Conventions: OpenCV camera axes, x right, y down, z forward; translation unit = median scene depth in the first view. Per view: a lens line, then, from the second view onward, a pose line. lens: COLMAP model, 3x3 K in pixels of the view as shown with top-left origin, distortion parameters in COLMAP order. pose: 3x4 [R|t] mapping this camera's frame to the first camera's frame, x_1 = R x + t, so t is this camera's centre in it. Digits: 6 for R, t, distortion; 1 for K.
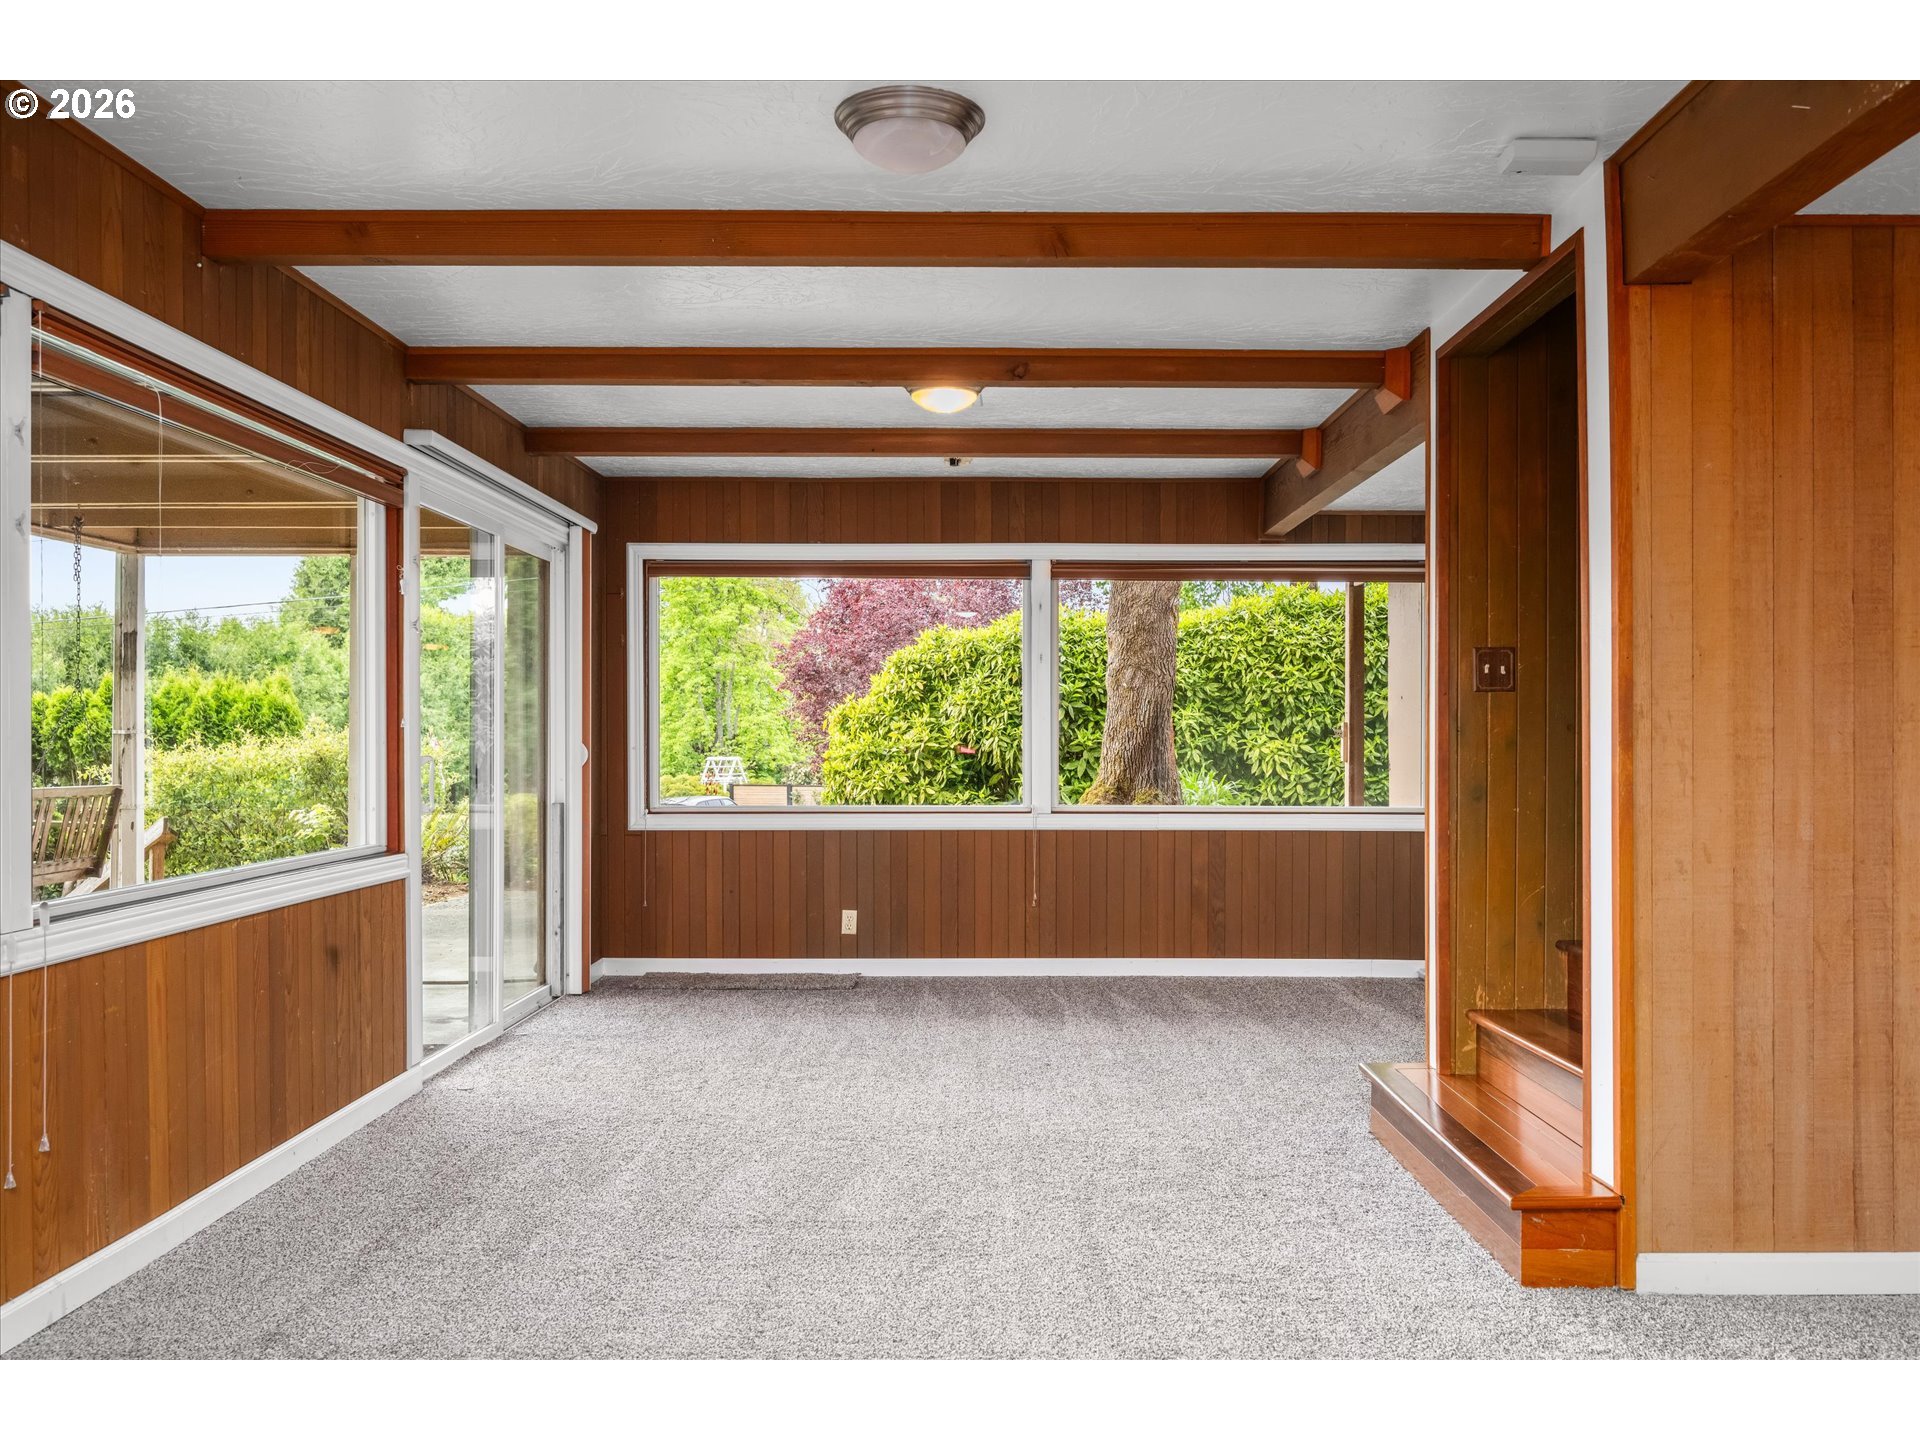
lens RADIAL K [[1500.1, 0, 967.0], [0, 1500.1, 736.1], [0, 0, 1]] dist [0.004097, -0.003174]
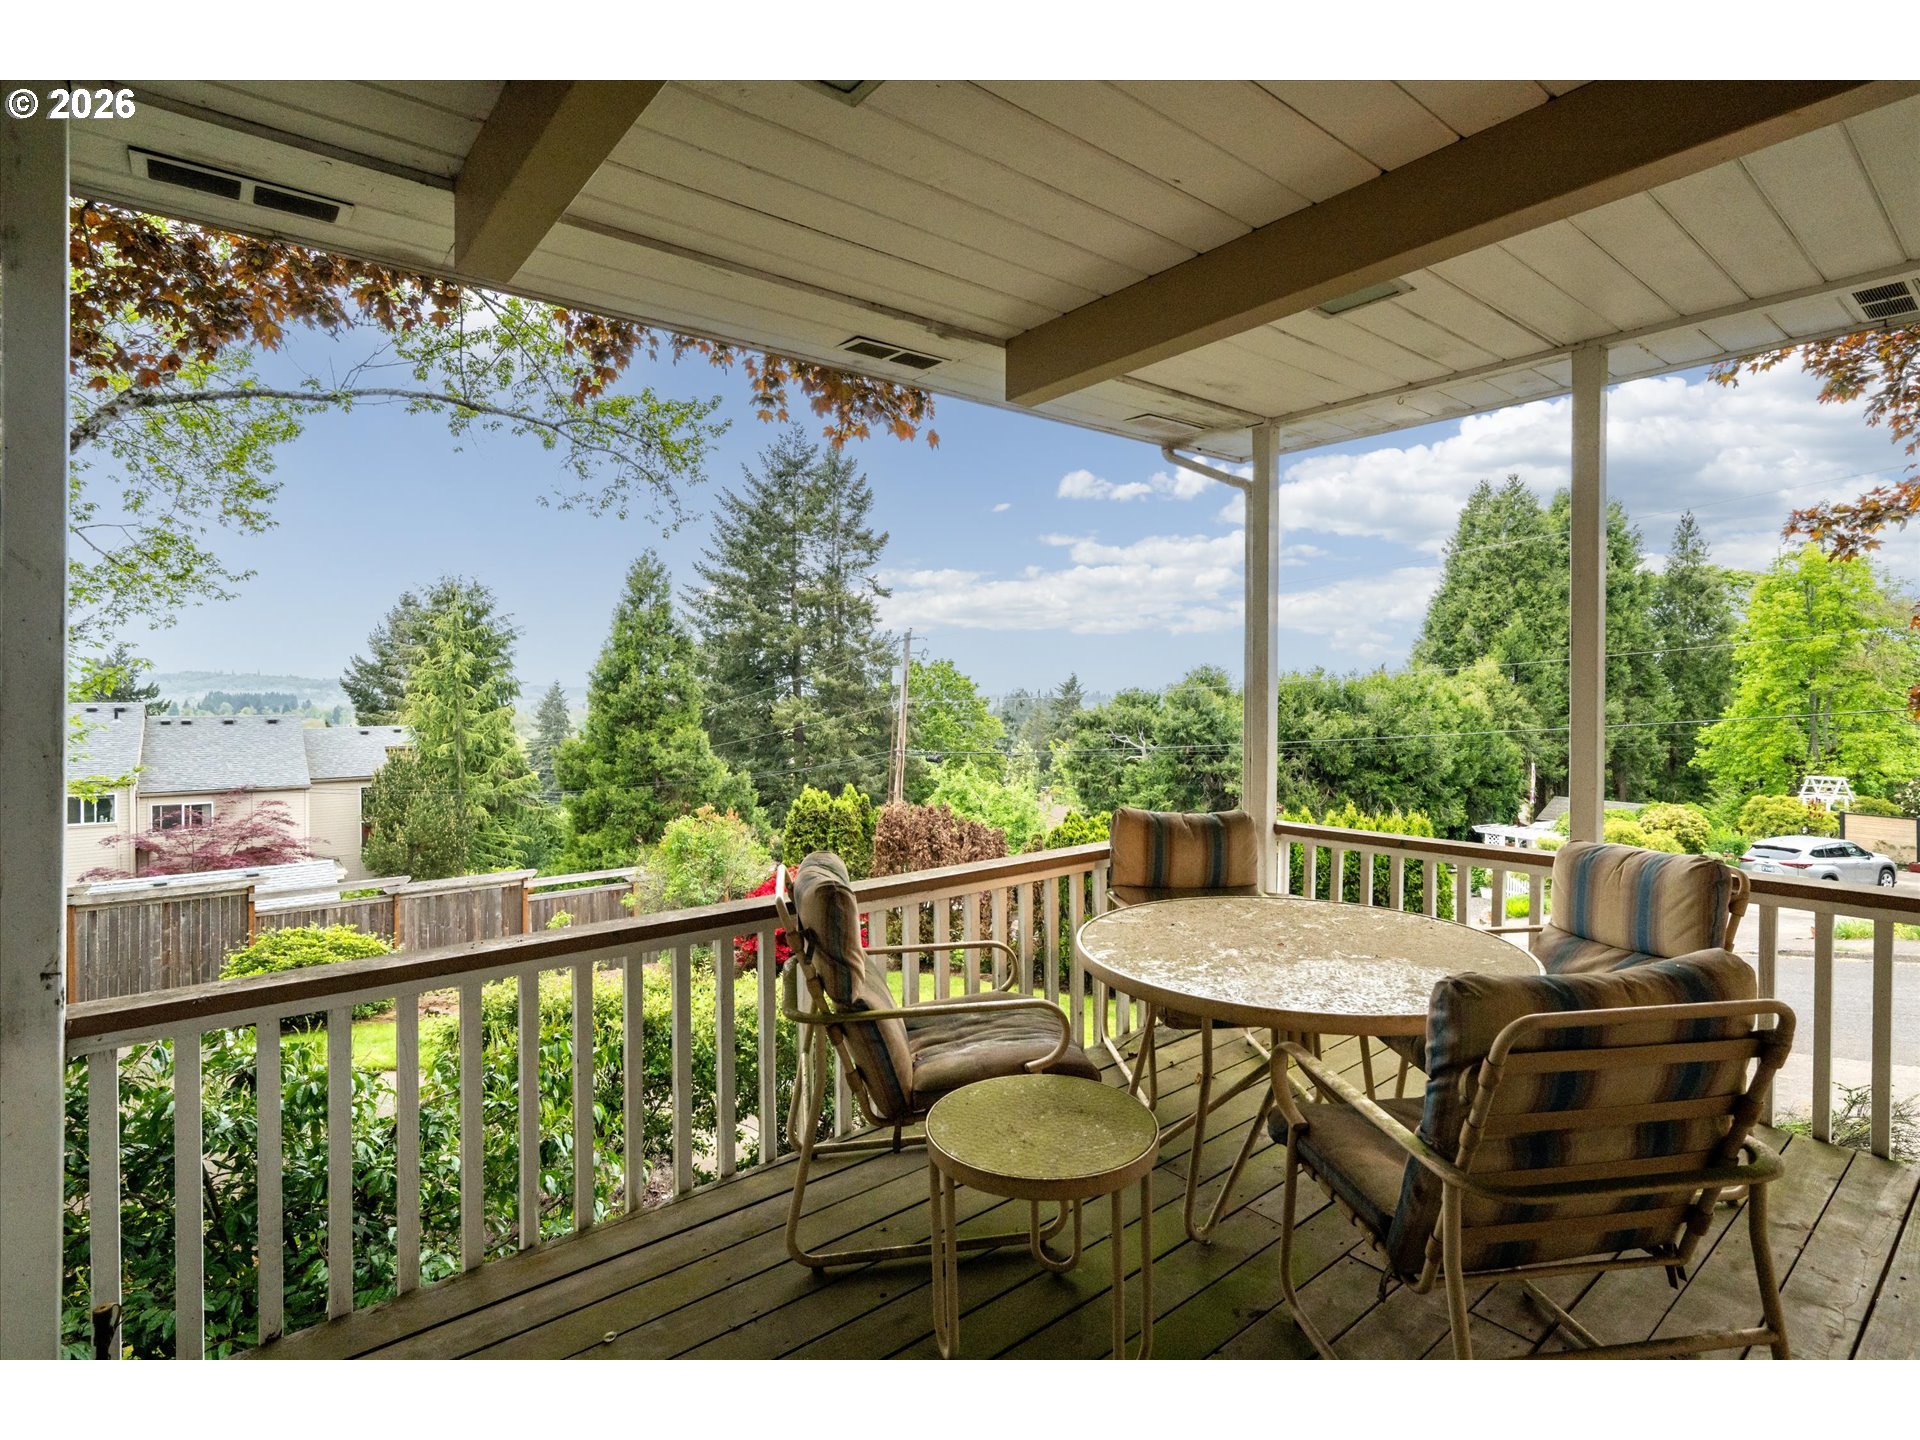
lens RADIAL K [[934.9, 0, 958.0], [0, 934.9, 699.5], [0, 0, 1]] dist [-0.001904, -0.000422]
pose [[0.639408, 0.005552, -0.768848, -0.175754], [0.002987, 0.999948, 0.009705, -0.195214], [0.768862, -0.008502, 0.639358, 0.341479]]
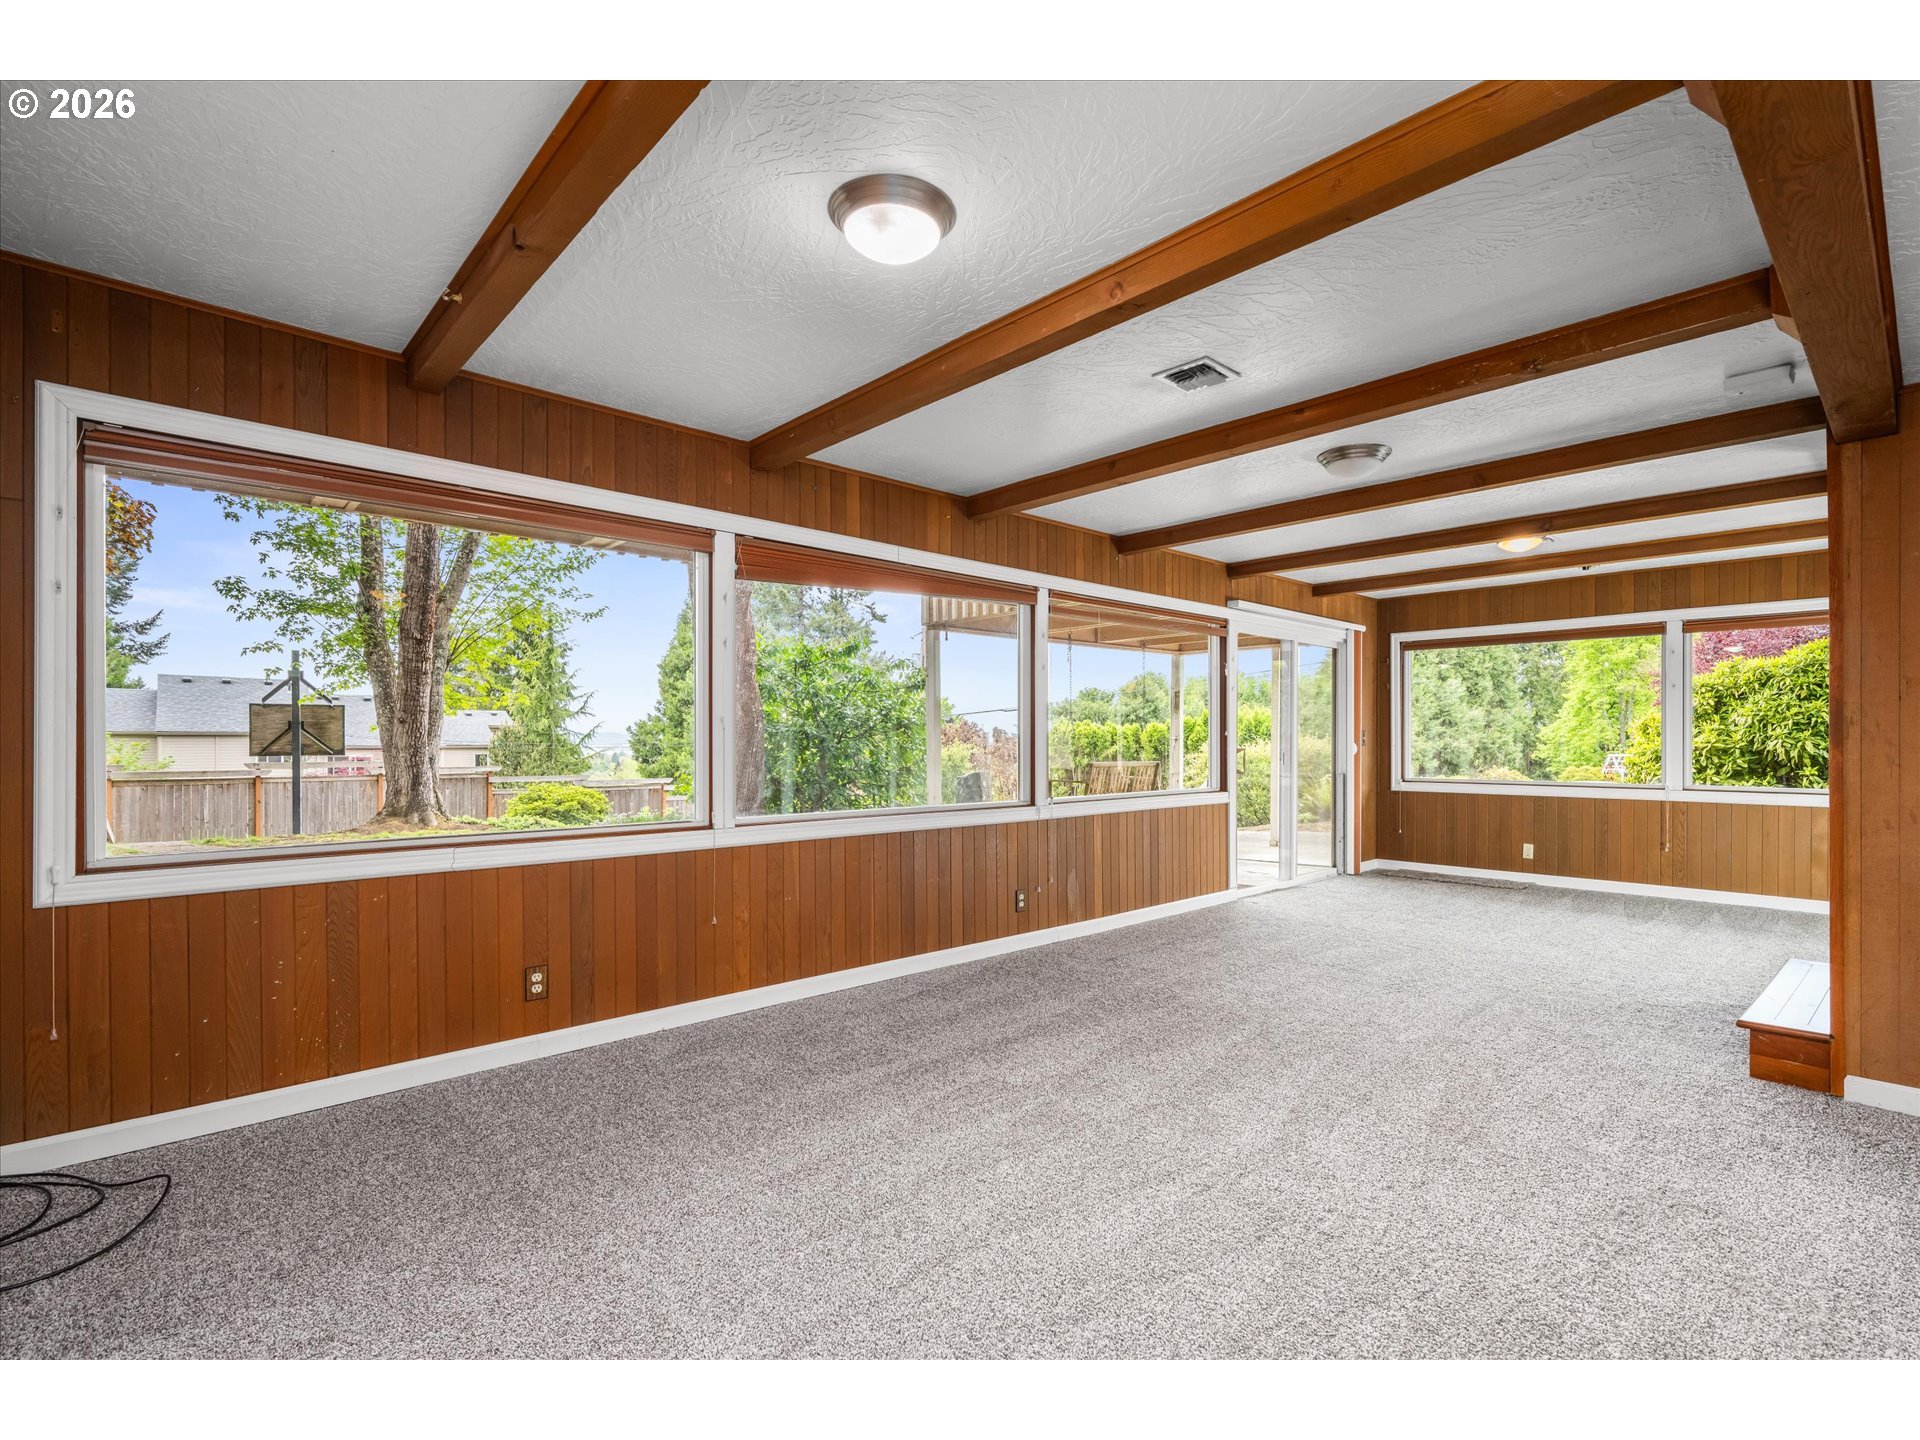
lens RADIAL K [[884.5, 0, 966.1], [0, 884.5, 743.2], [0, 0, 1]] dist [-0.003660, -0.000139]
pose [[0.680312, 0.001698, -0.732921, 0.100743], [0.001281, 0.999993, 0.003506, 0.000351], [0.732922, -0.003324, 0.680305, -0.054889]]
